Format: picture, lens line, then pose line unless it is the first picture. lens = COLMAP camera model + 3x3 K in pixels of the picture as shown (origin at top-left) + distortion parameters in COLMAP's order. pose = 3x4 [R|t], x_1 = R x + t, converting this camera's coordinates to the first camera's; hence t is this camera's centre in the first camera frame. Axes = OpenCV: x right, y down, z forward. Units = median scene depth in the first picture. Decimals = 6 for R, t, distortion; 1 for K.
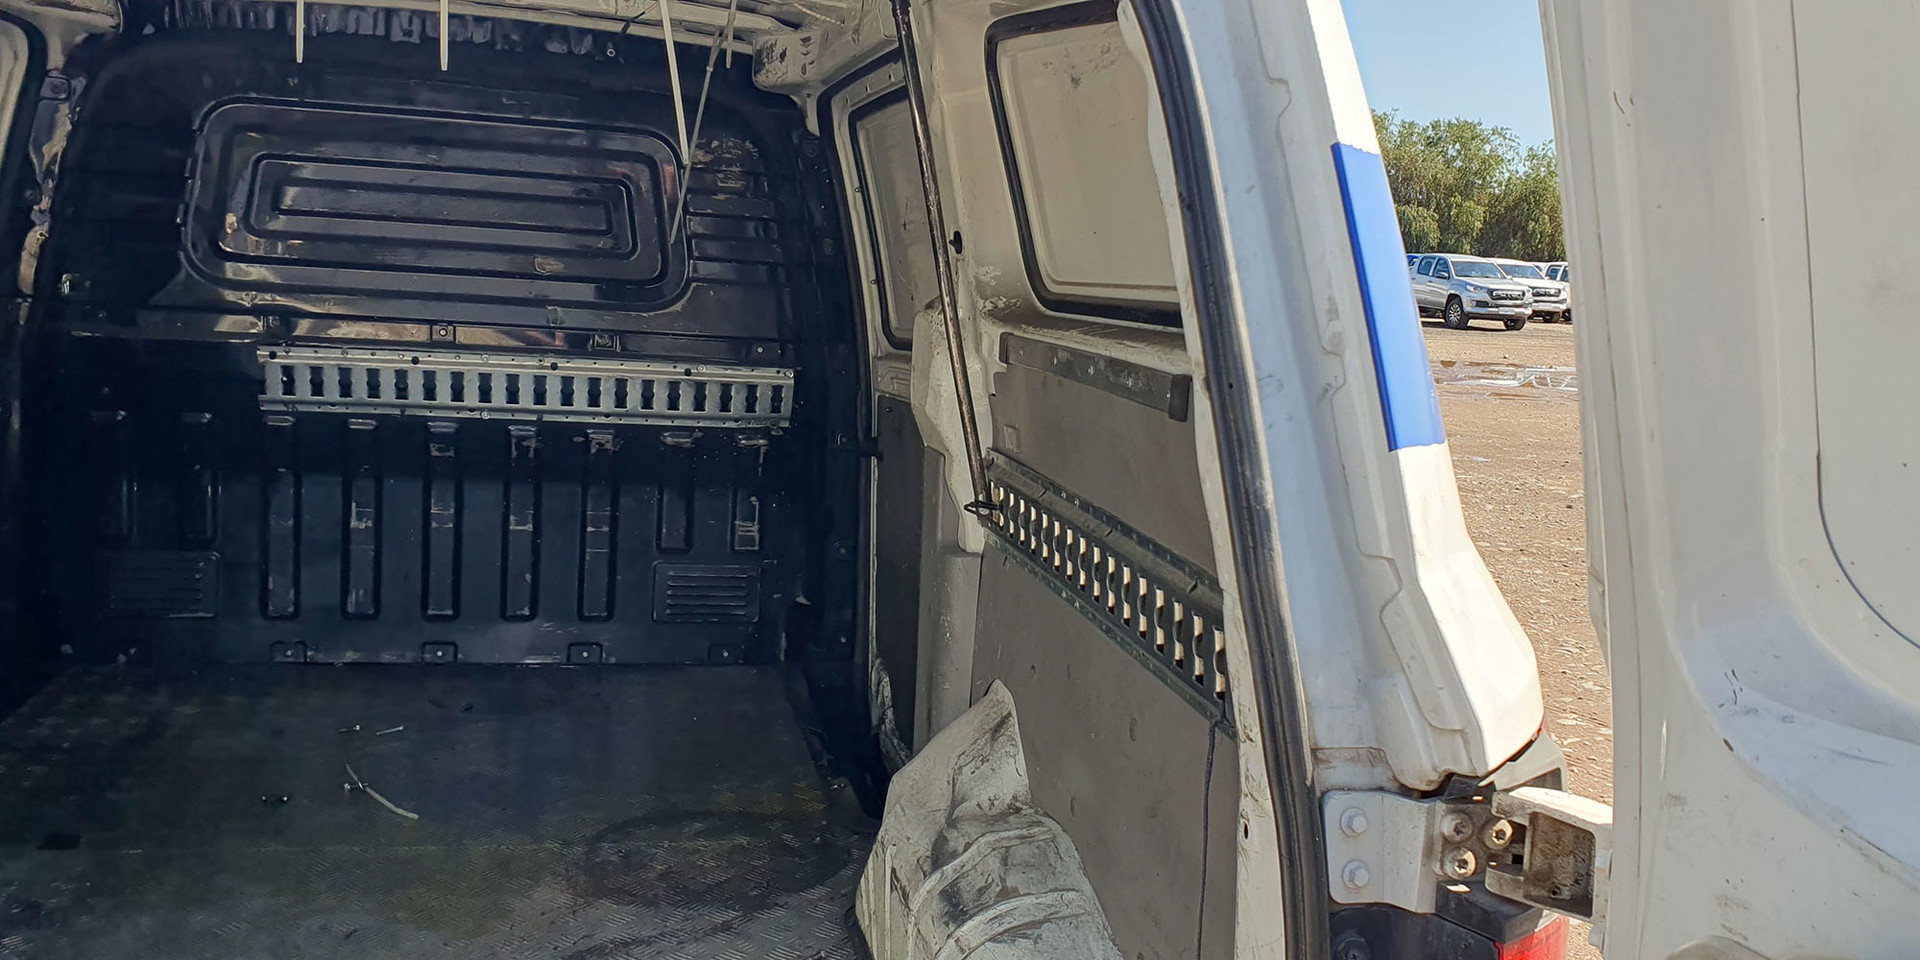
lens RADIAL K [[3978.8, 0, 960.2], [0, 3978.8, 510.4], [0, 0, 1]] dist [0.608009, -9.703643]
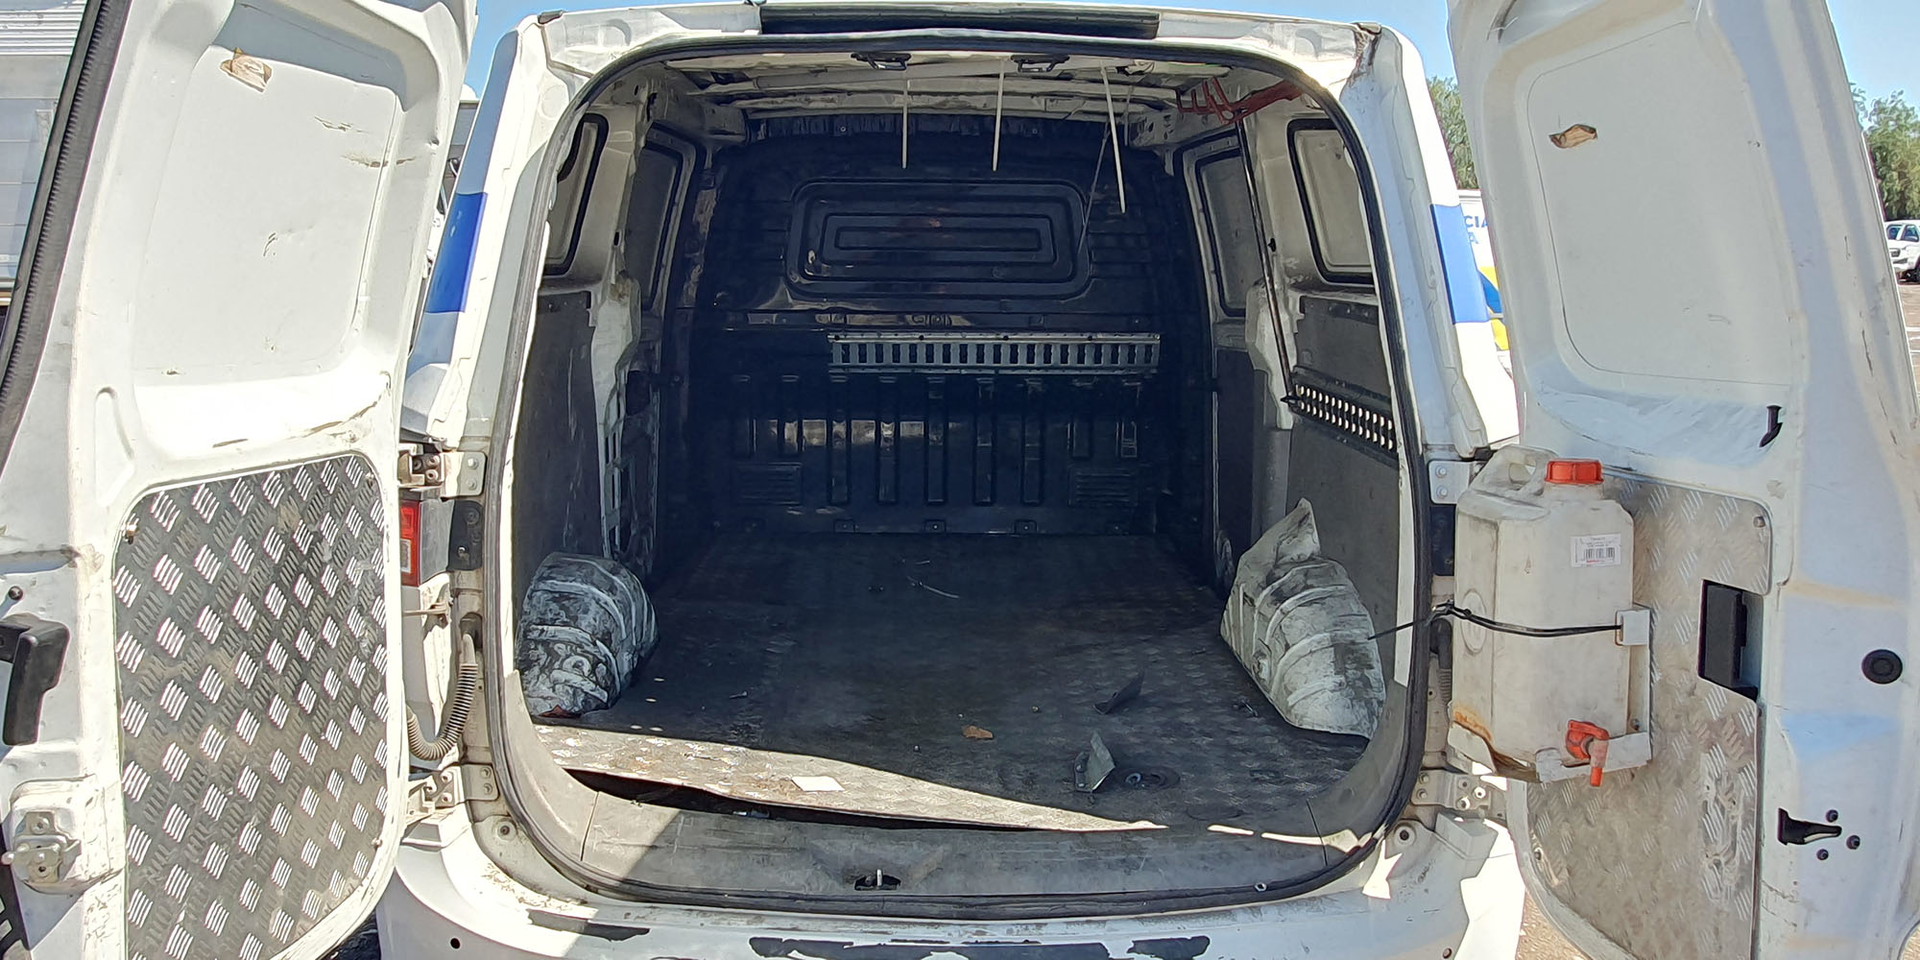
lens RADIAL K [[1570.5, 0, 879.4], [0, 1570.5, 502.6], [0, 0, 1]] dist [-0.038175, 0.005492]
pose [[0.968121, -0.017329, -0.249883, 0.002259], [0.038582, 0.996015, 0.080403, -0.022981], [0.247494, -0.087481, 0.964932, 0.390979]]
